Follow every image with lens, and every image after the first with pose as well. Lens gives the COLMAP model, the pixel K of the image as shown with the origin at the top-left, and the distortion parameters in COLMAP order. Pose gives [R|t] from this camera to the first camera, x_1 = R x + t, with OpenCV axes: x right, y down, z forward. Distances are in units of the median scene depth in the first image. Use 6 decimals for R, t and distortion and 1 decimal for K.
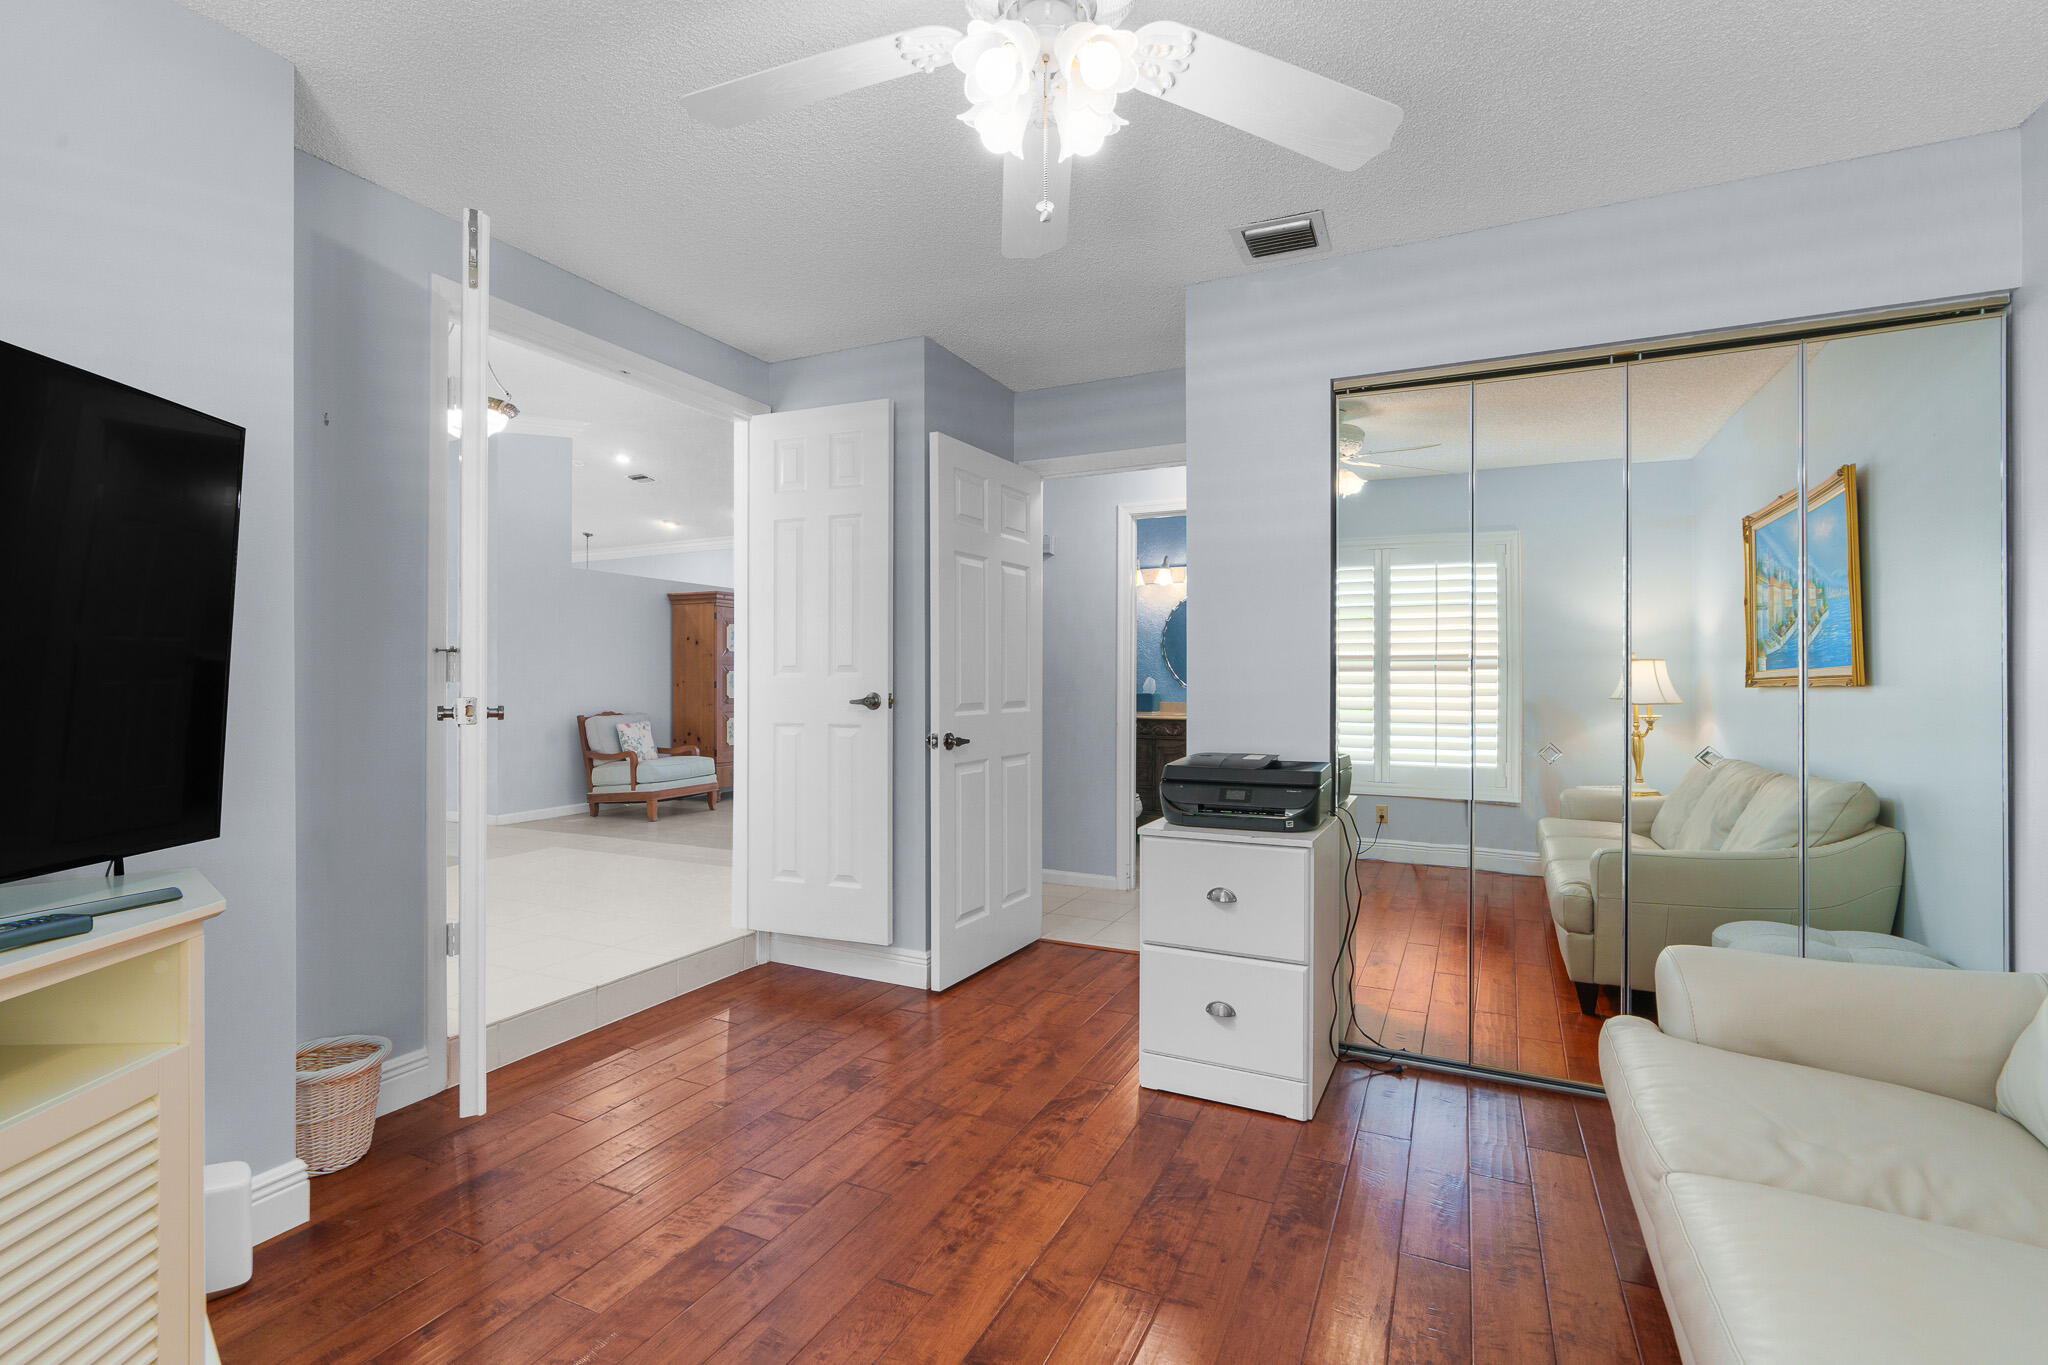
lens RADIAL K [[924.8, 0, 1013.5], [0, 924.8, 680.2], [0, 0, 1]] dist [-0.007437, 0.001904]
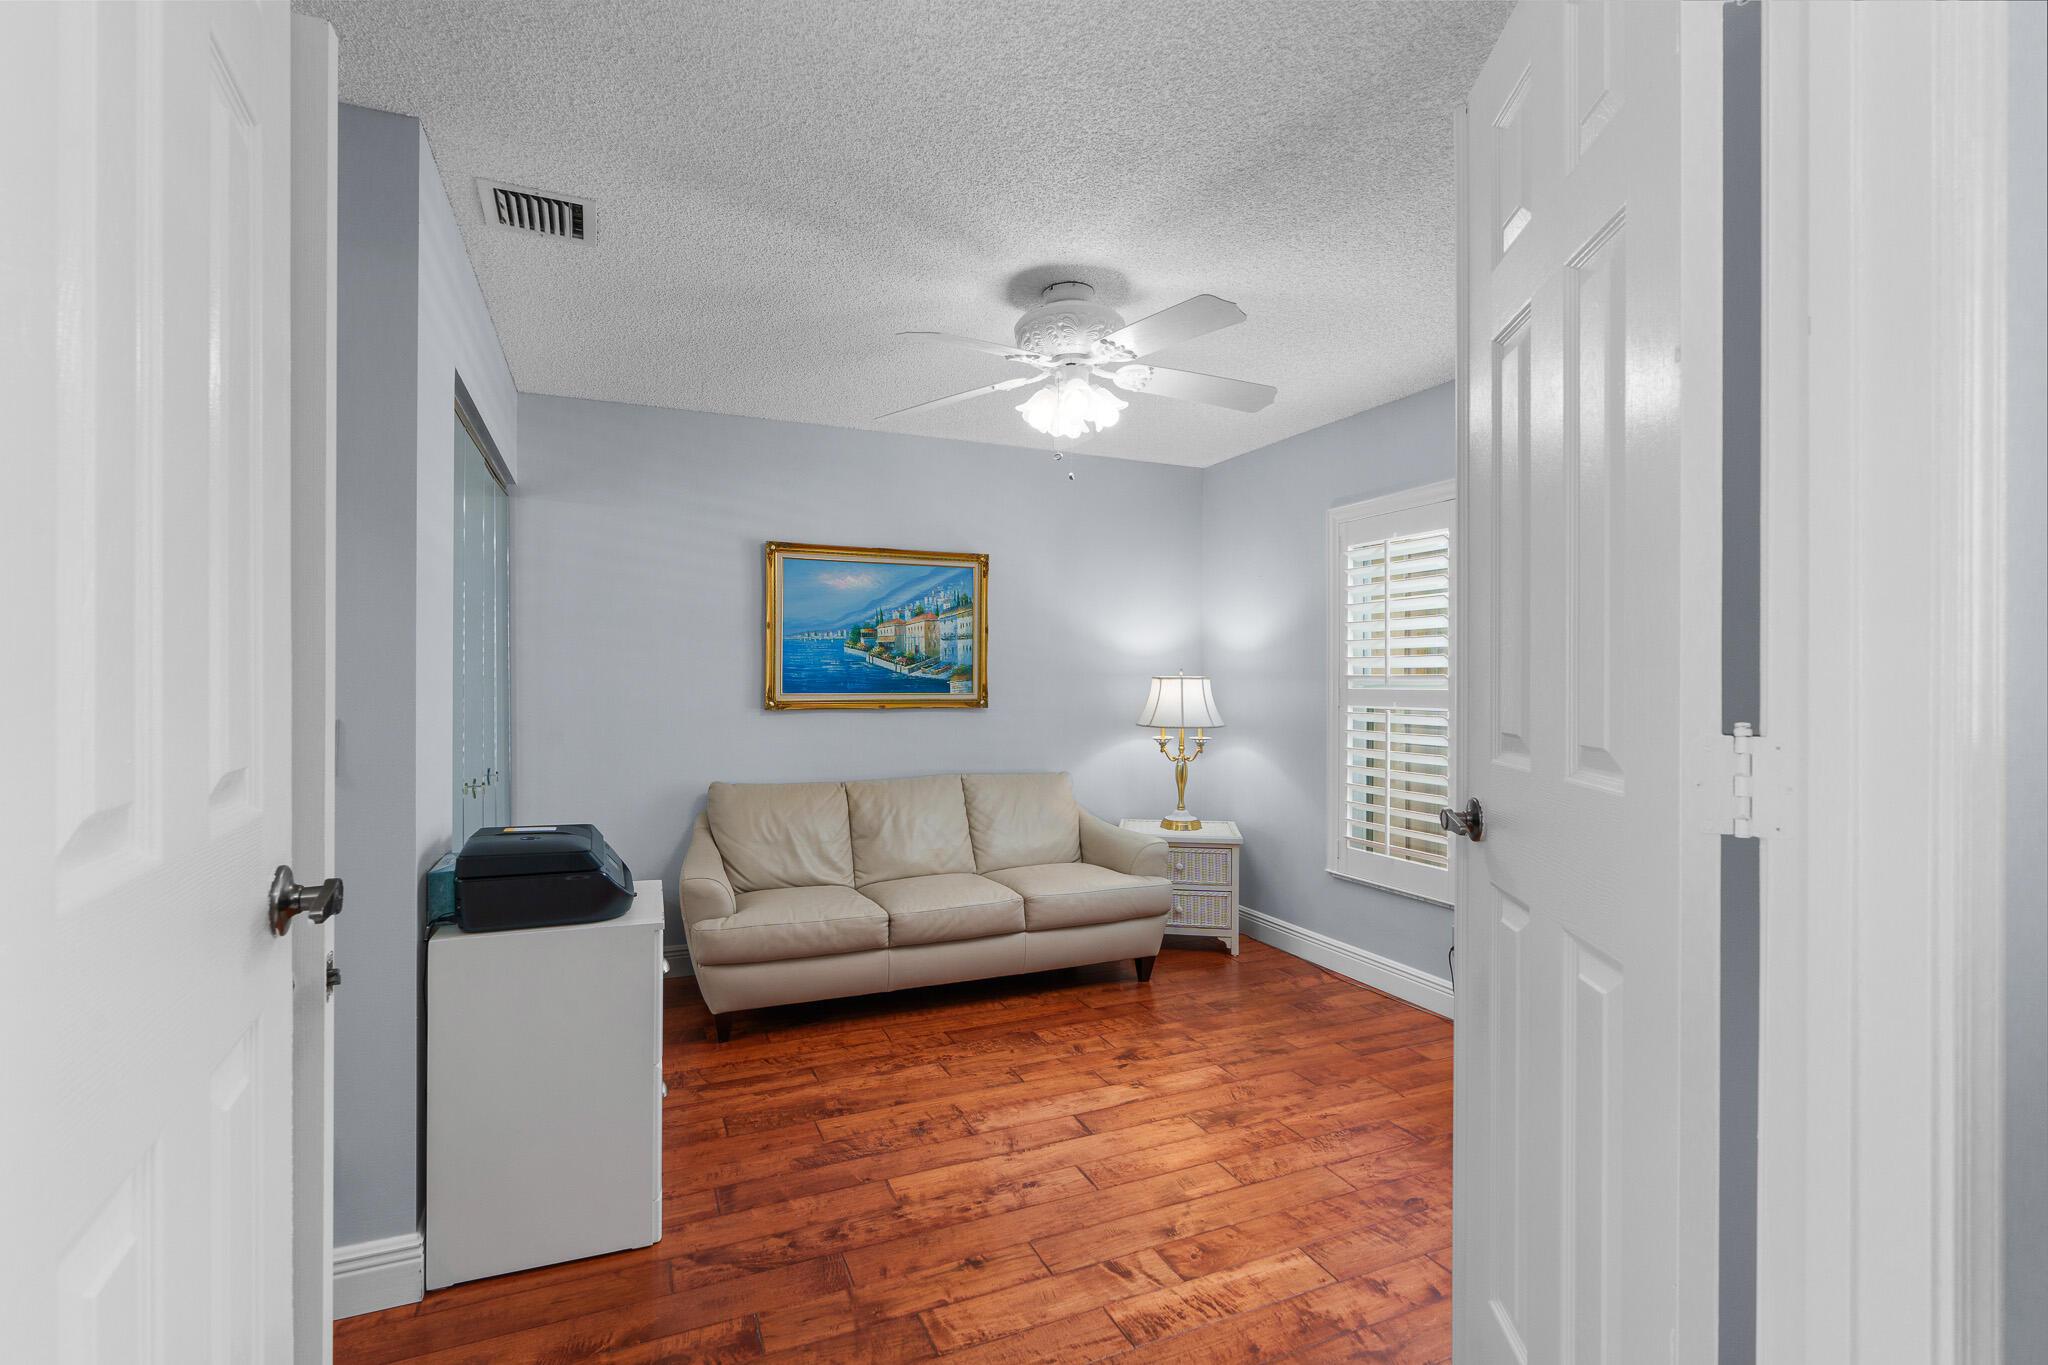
lens RADIAL K [[924.8, 0, 1013.5], [0, 924.8, 680.2], [0, 0, 1]] dist [-0.007437, 0.001904]
pose [[-0.755495, -0.005619, 0.655130, -0.834233], [-0.007981, 0.999968, -0.000628, -0.072103], [-0.655106, -0.005703, -0.755516, 1.890178]]
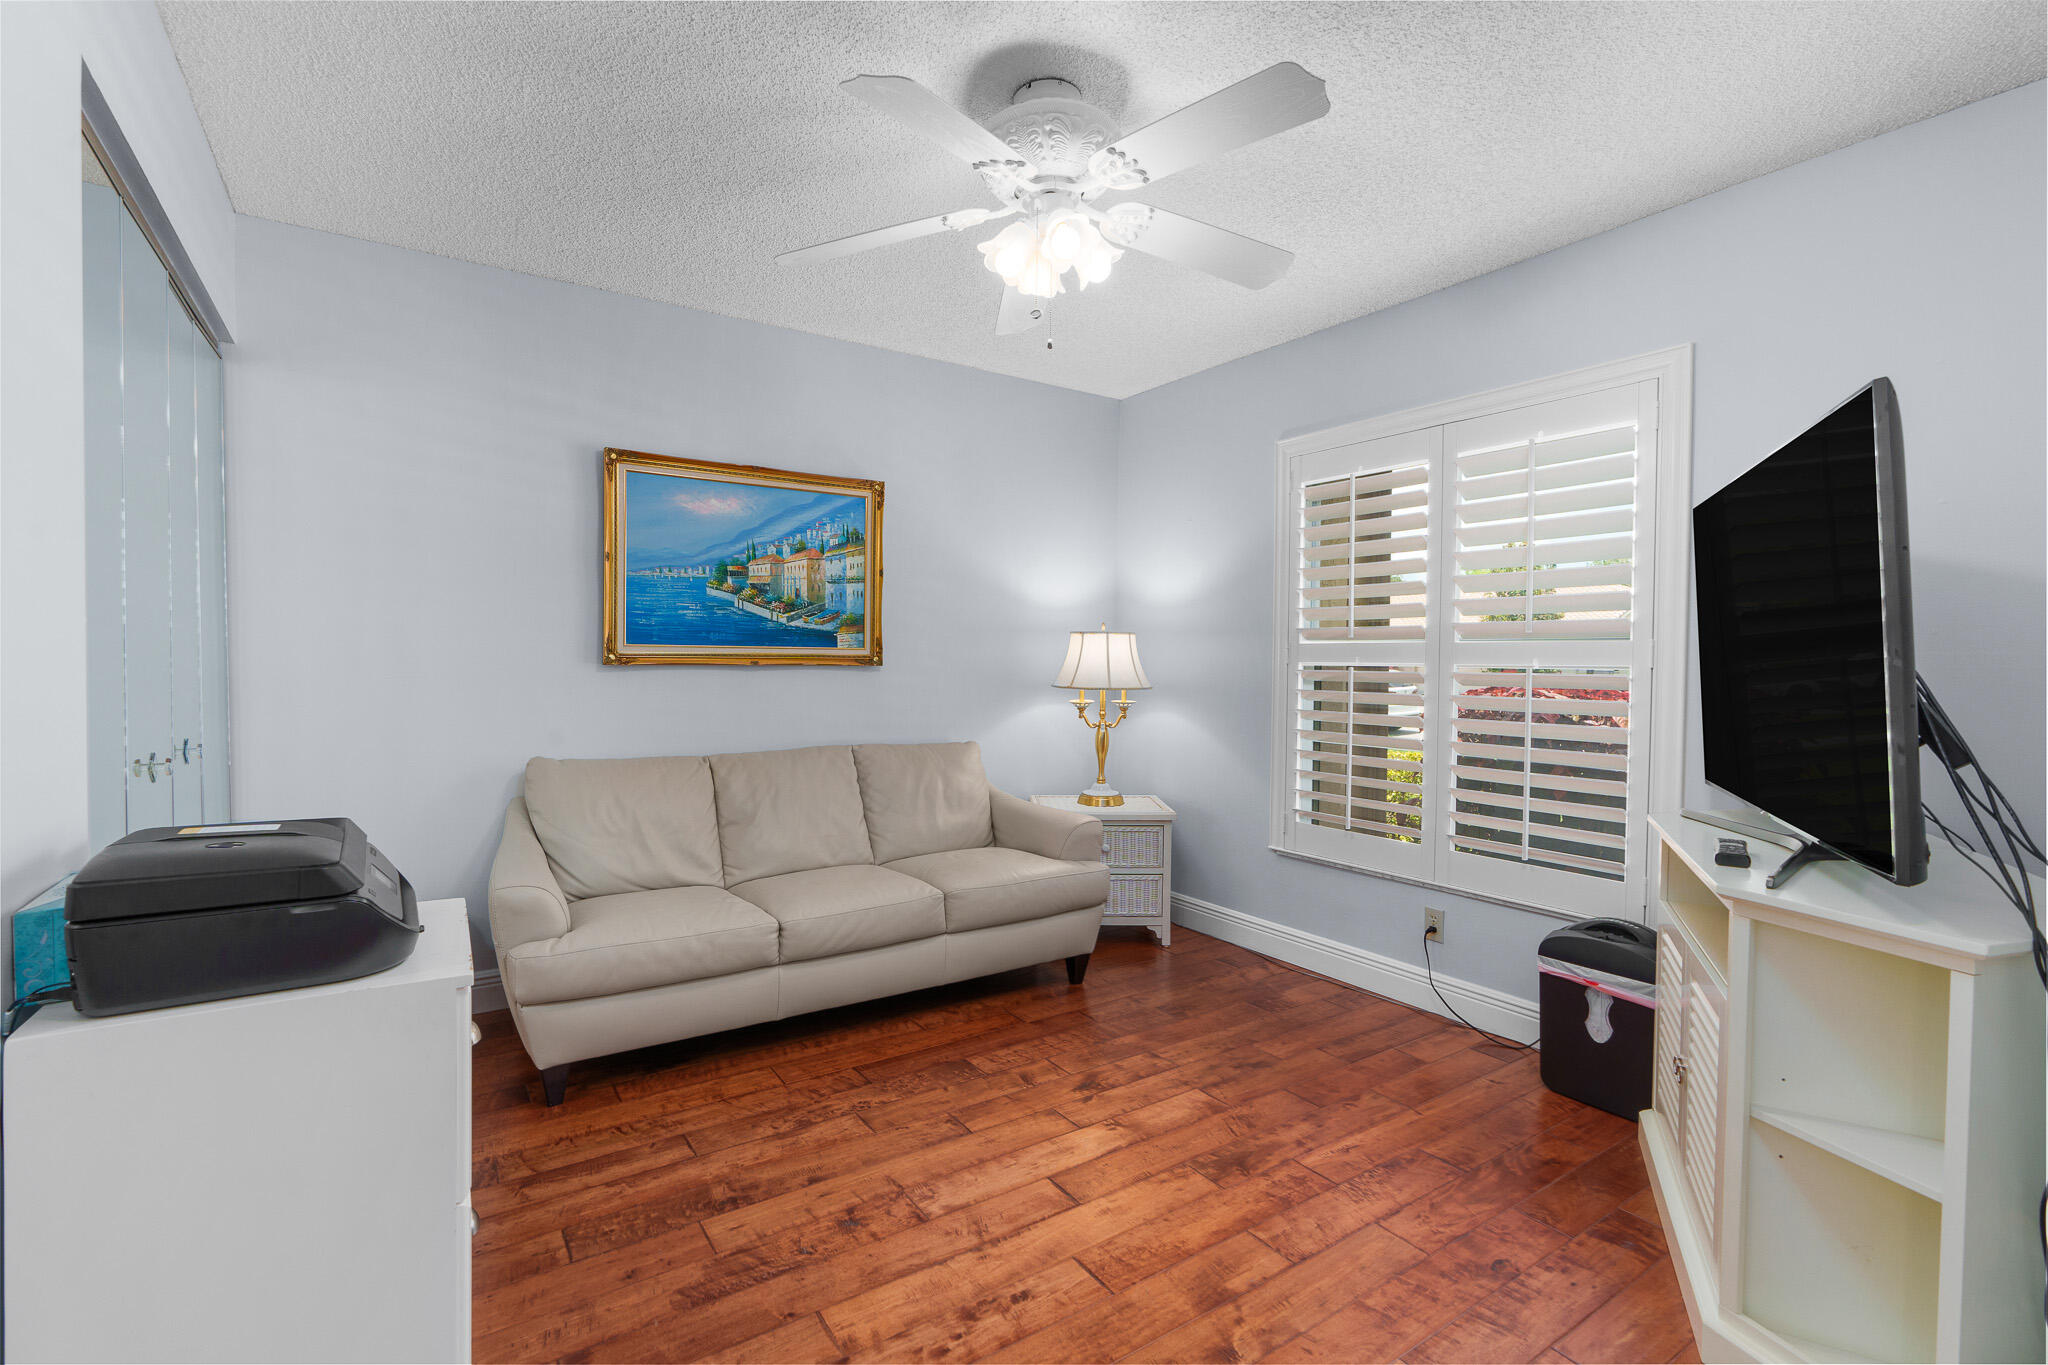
lens RADIAL K [[924.8, 0, 1013.5], [0, 924.8, 680.2], [0, 0, 1]] dist [-0.007437, 0.001904]
pose [[-0.861356, -0.022525, 0.507502, -0.488272], [-0.014059, 0.999691, 0.020510, -0.017176], [-0.507807, 0.010531, -0.861407, 1.712786]]
